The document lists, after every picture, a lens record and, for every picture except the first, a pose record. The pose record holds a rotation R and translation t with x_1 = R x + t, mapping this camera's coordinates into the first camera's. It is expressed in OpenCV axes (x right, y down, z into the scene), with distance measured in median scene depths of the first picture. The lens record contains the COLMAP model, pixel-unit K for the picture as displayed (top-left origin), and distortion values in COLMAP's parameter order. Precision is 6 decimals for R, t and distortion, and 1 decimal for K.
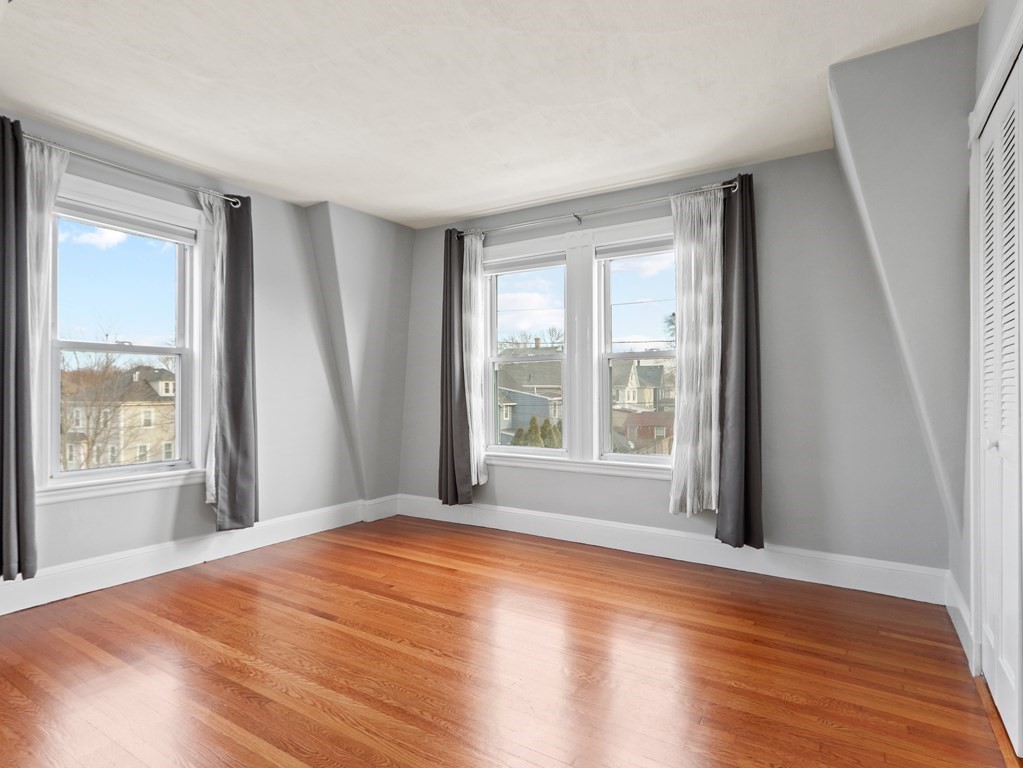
lens RADIAL K [[541.0, 0, 515.8], [0, 541.0, 391.0], [0, 0, 1]] dist [0.000193, 0.000188]
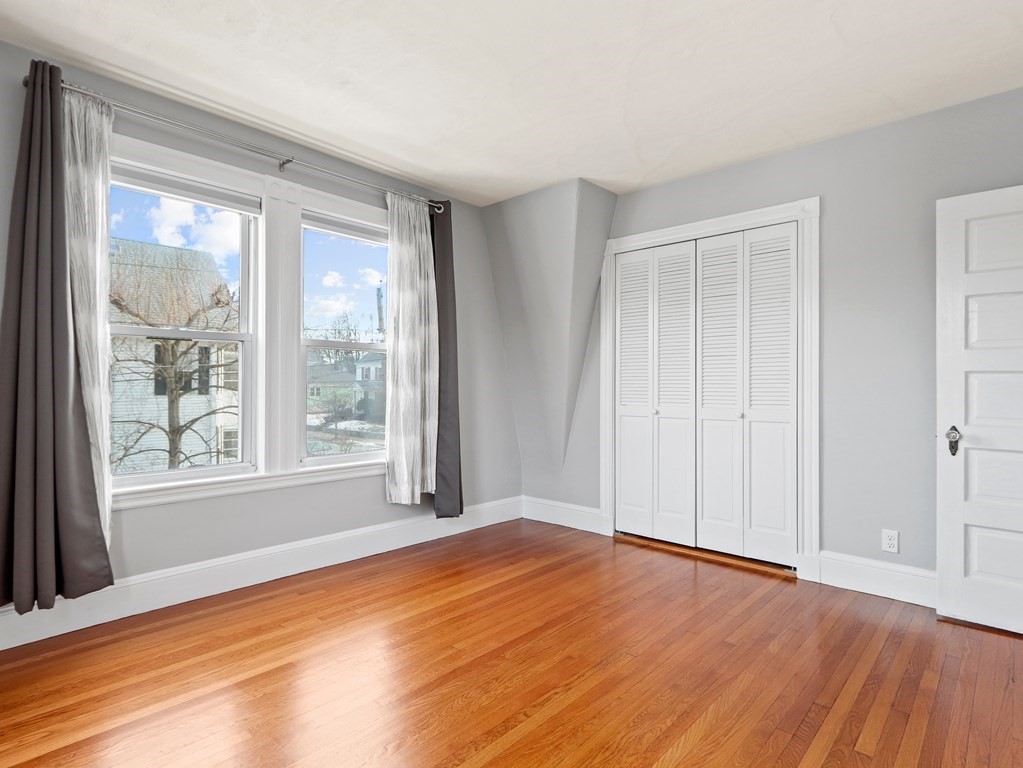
lens RADIAL K [[533.5, 0, 504.3], [0, 533.5, 381.2], [0, 0, 1]] dist [-0.001821, -0.000848]
pose [[0.205877, 0.010234, 0.978524, -0.634393], [-0.004523, 0.999945, -0.009507, 0.002500], [-0.978567, -0.002469, 0.205912, 0.583633]]
